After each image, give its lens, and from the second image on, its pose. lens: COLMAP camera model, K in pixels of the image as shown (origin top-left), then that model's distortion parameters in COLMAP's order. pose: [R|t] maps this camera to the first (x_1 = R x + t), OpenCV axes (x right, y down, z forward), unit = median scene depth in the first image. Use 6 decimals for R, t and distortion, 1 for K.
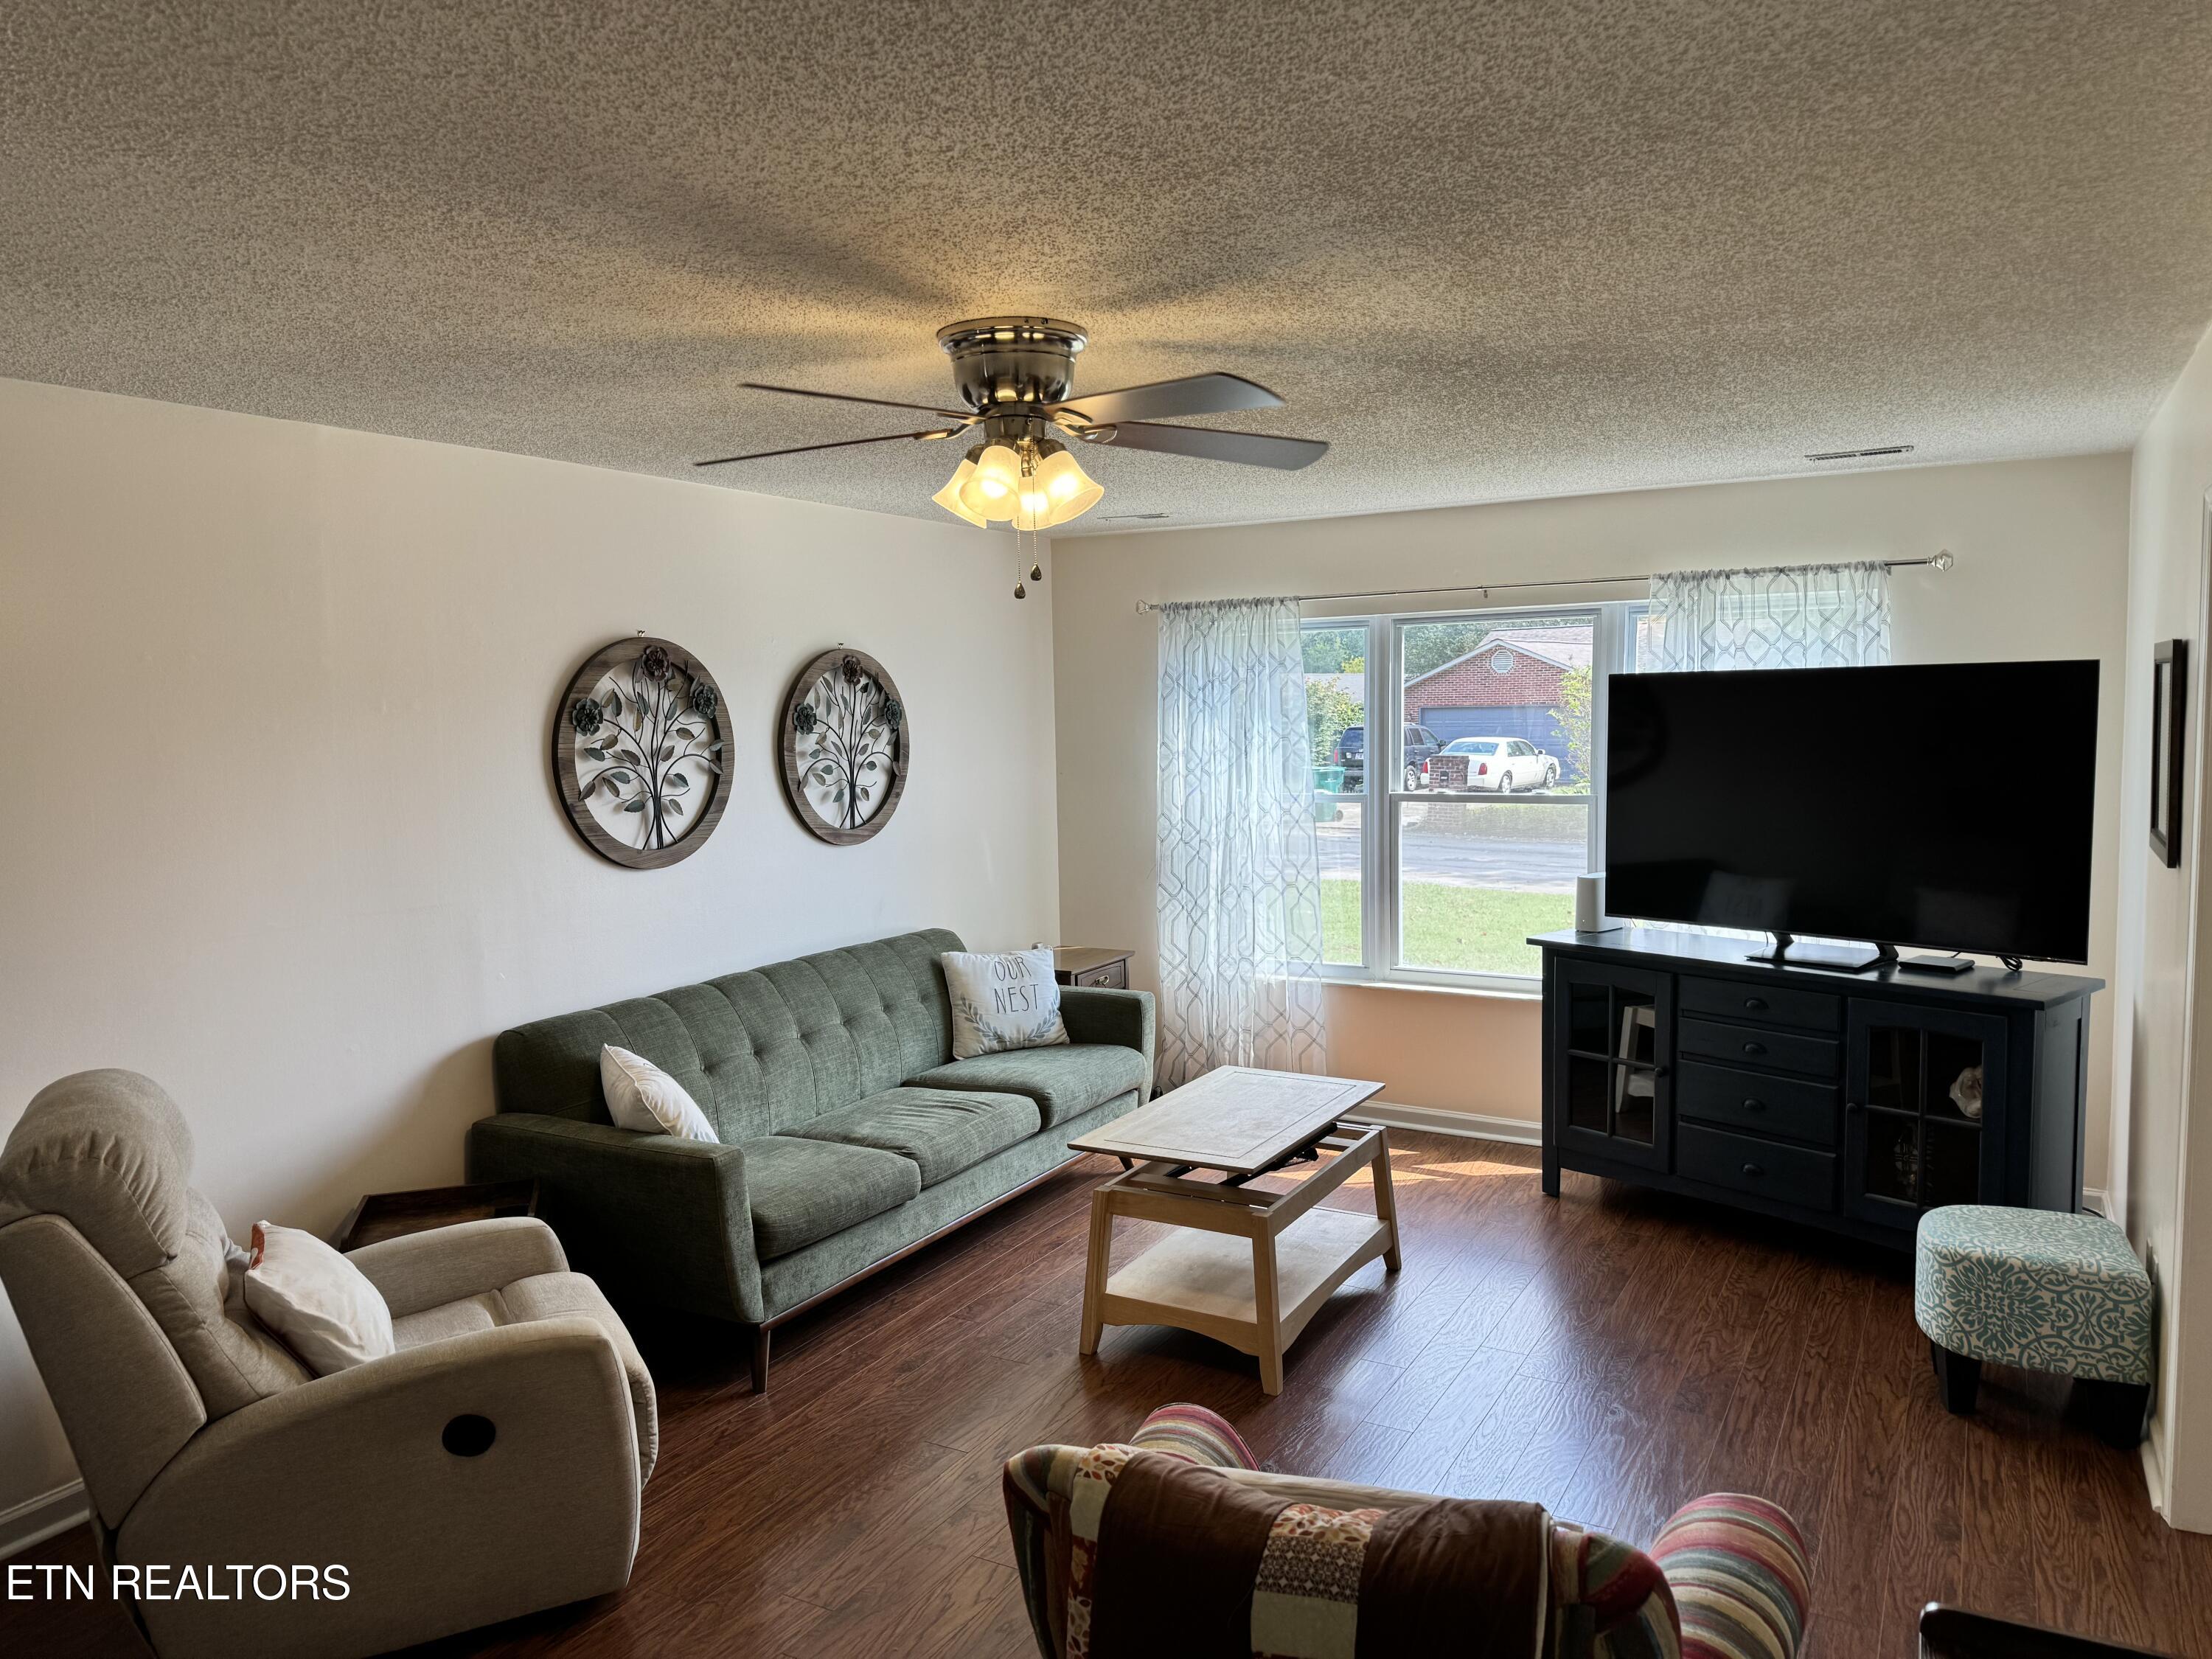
lens RADIAL K [[1546.1, 0, 1107.3], [0, 1546.1, 835.6], [0, 0, 1]] dist [0.153719, -0.243453]
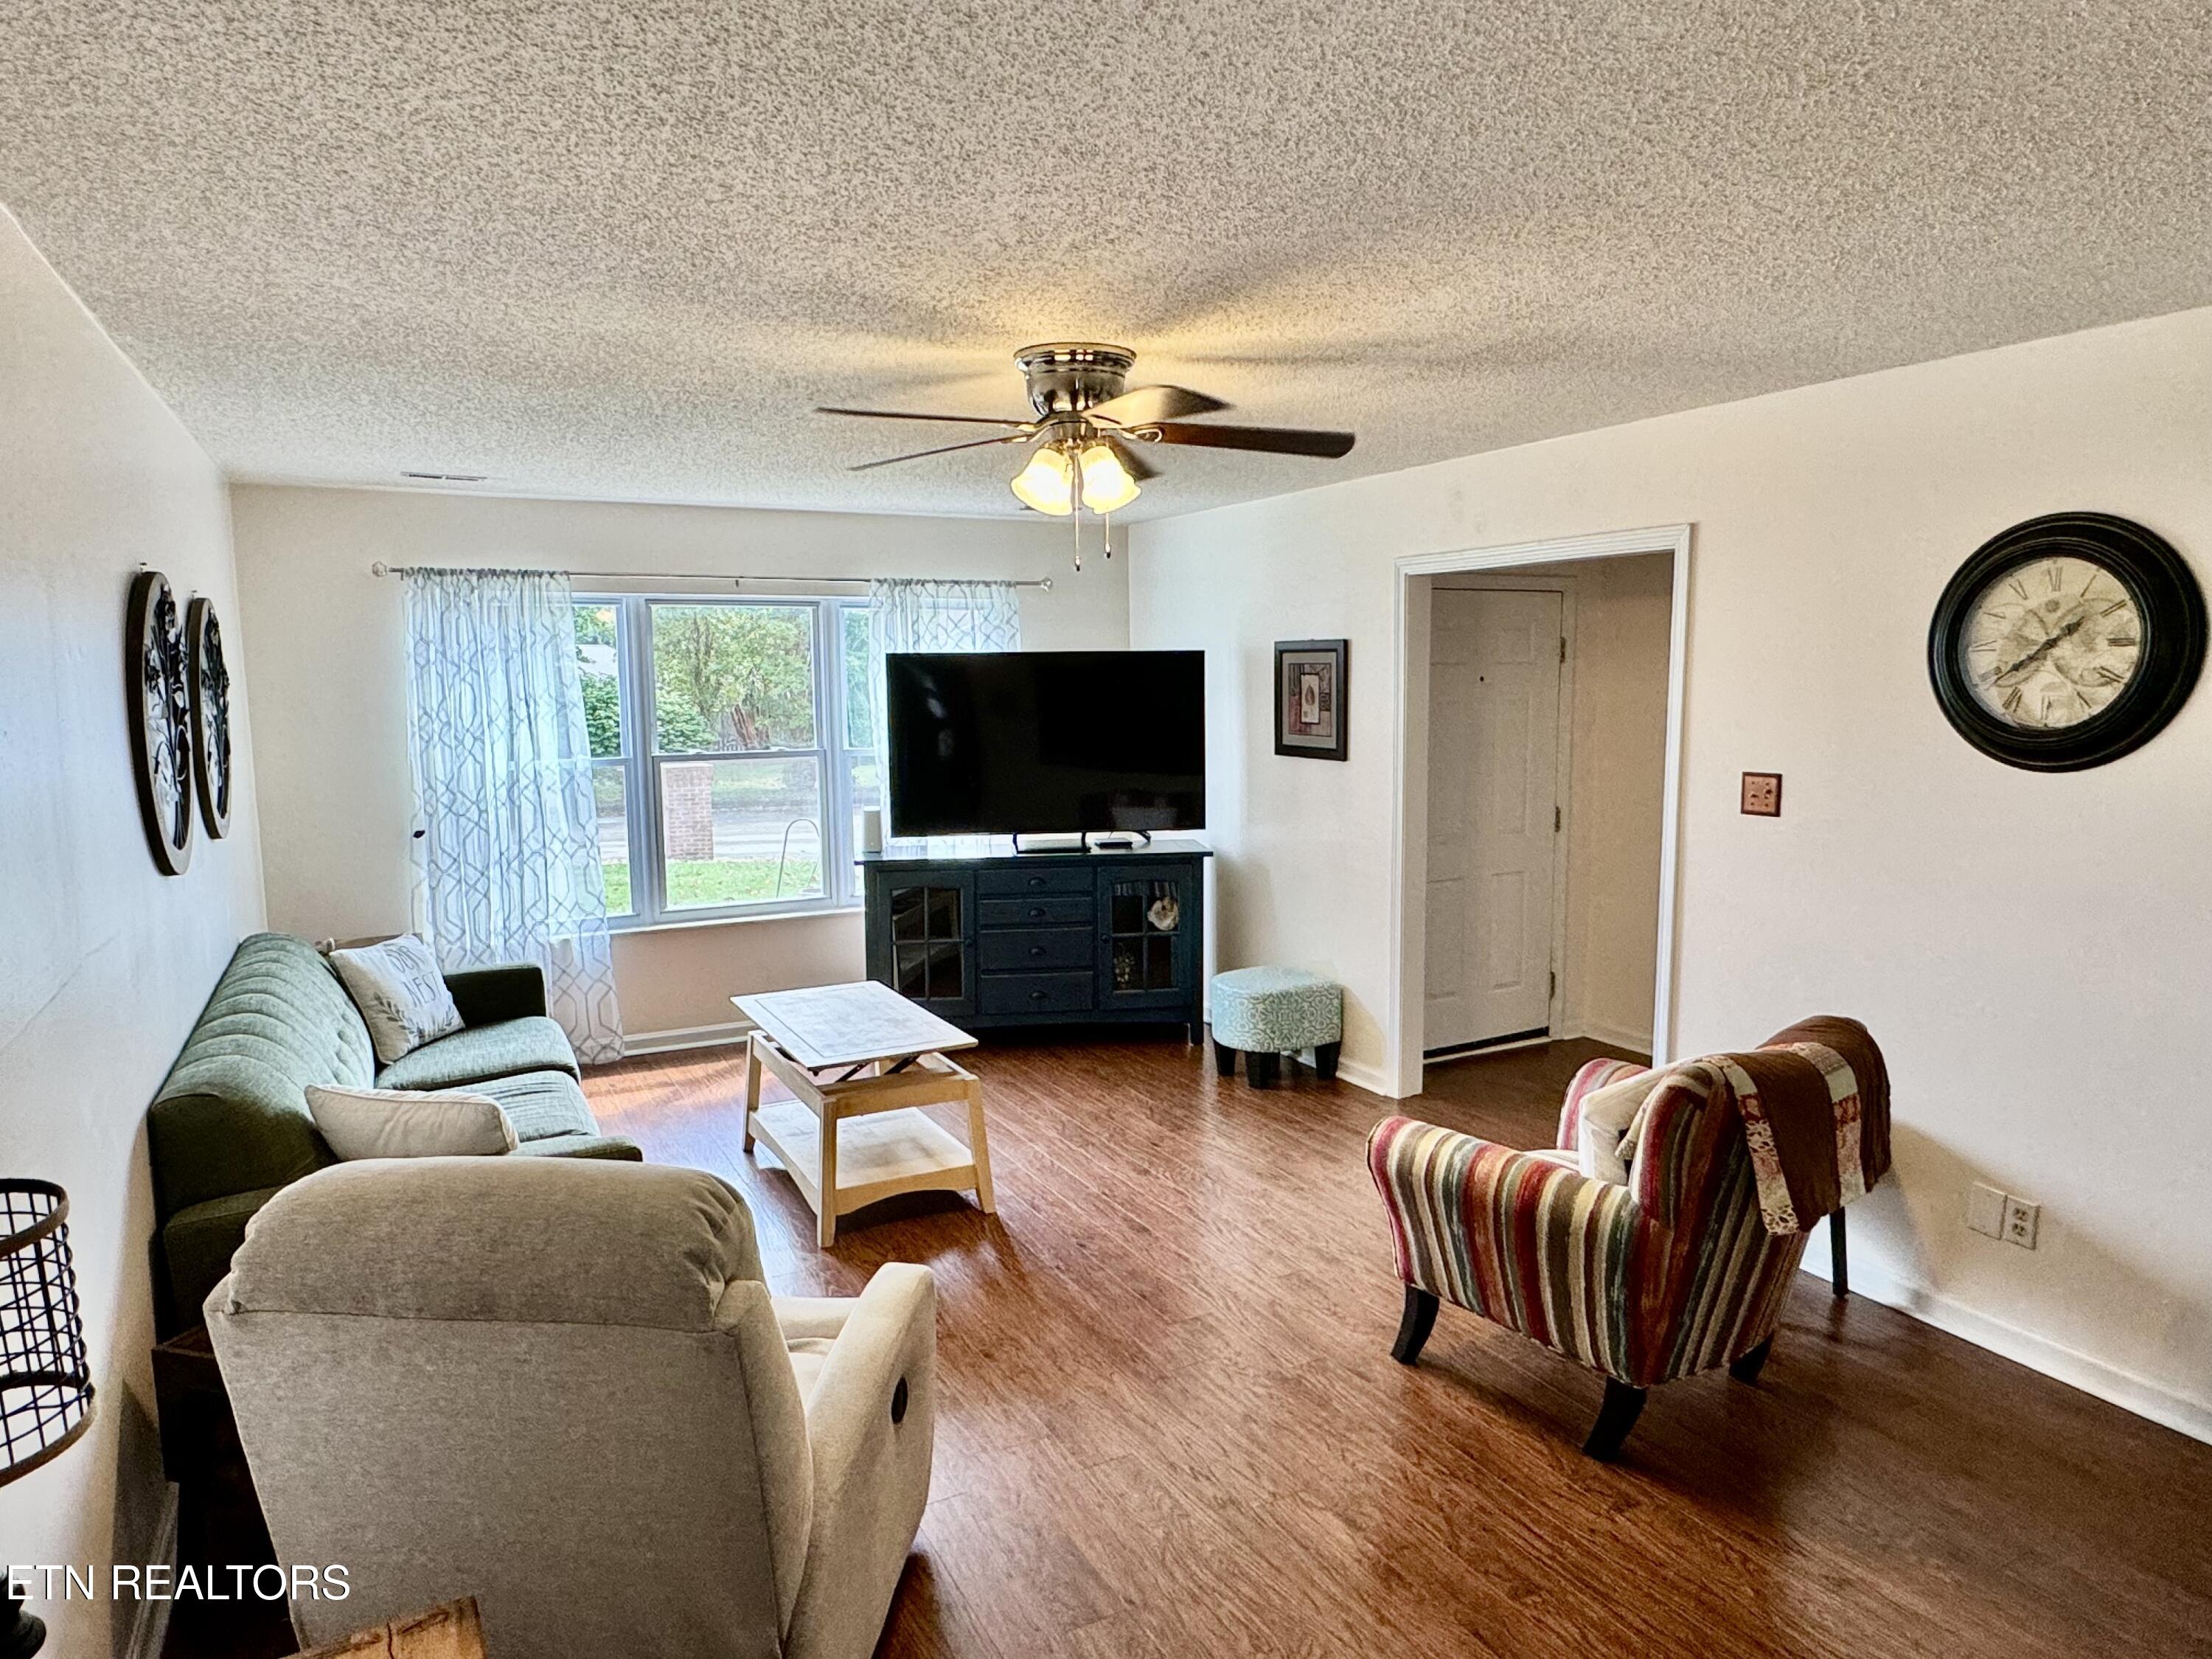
lens RADIAL K [[1370.4, 0, 1102.7], [0, 1370.4, 833.6], [0, 0, 1]] dist [-0.001829, 0.001180]
pose [[0.546056, -0.085843, 0.833339, -0.583727], [0.072156, 0.995859, 0.055303, -0.003229], [-0.834635, 0.029932, 0.549989, 0.242847]]
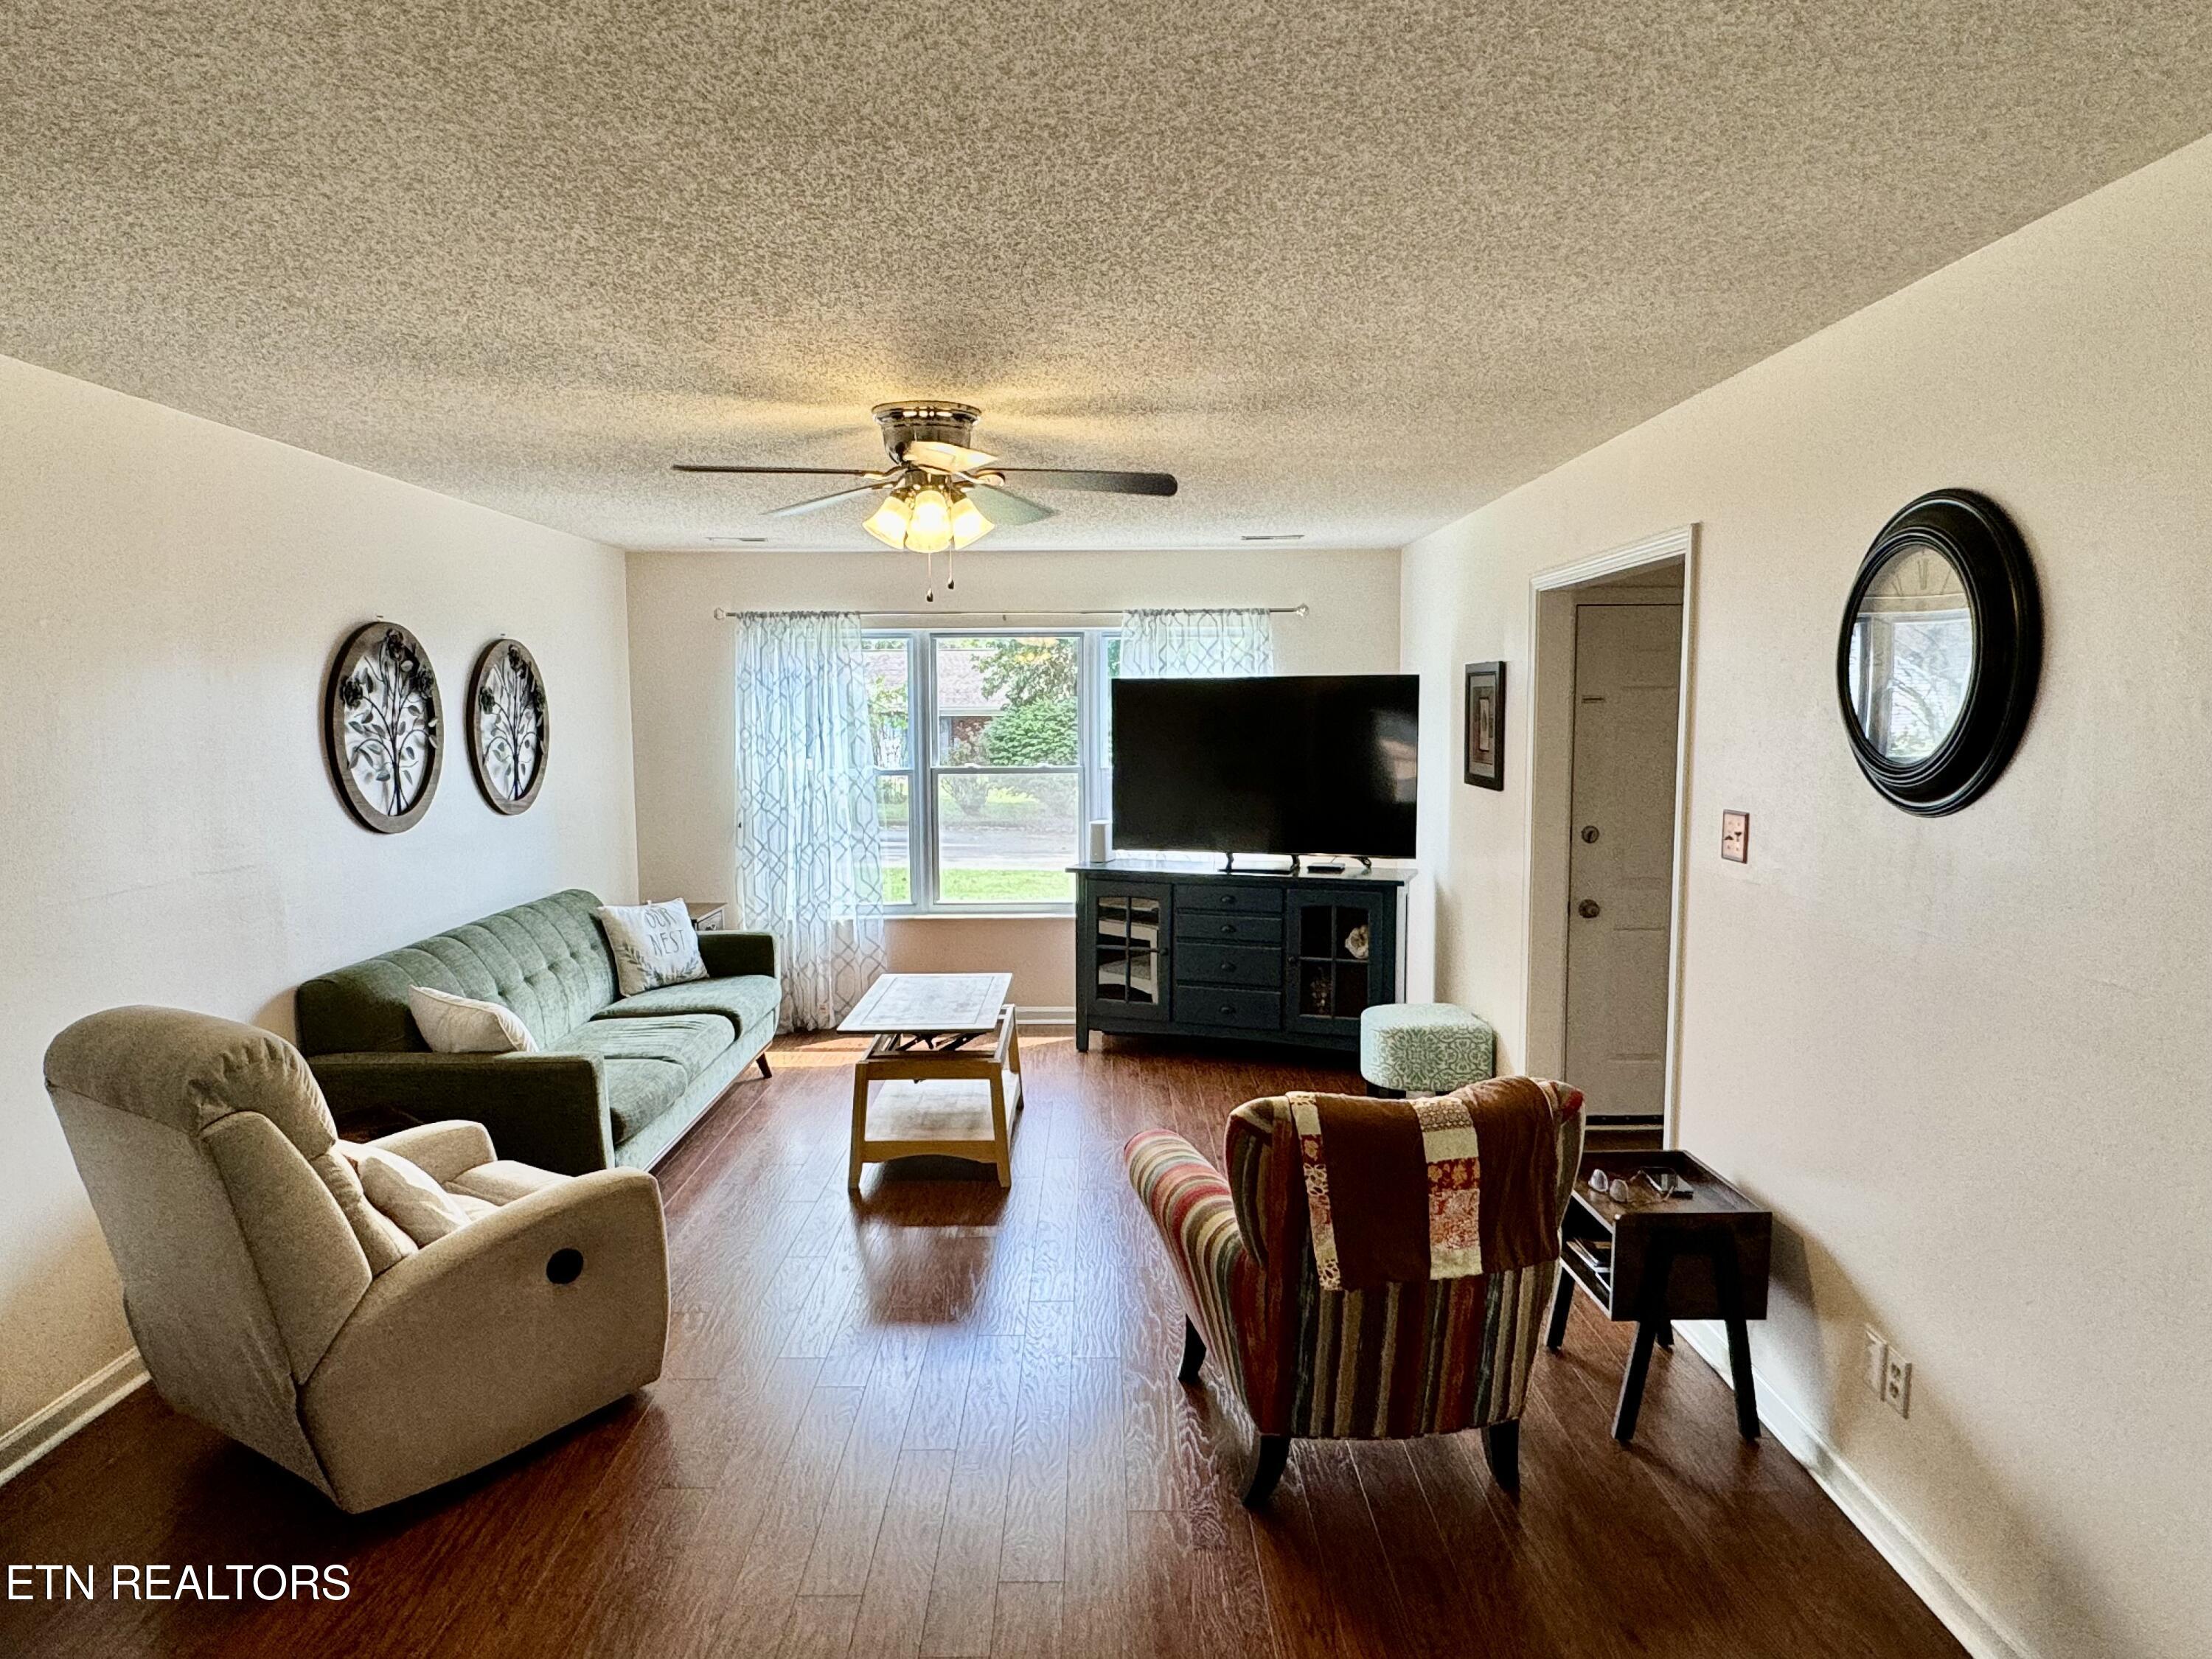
lens RADIAL K [[1369.1, 0, 1099.1], [0, 1369.1, 835.1], [0, 0, 1]] dist [-0.001095, 0.000713]
pose [[0.872701, -0.032437, 0.487177, -0.316854], [0.031982, 0.999446, 0.009253, 0.028519], [-0.487207, 0.007506, 0.873254, -0.075675]]
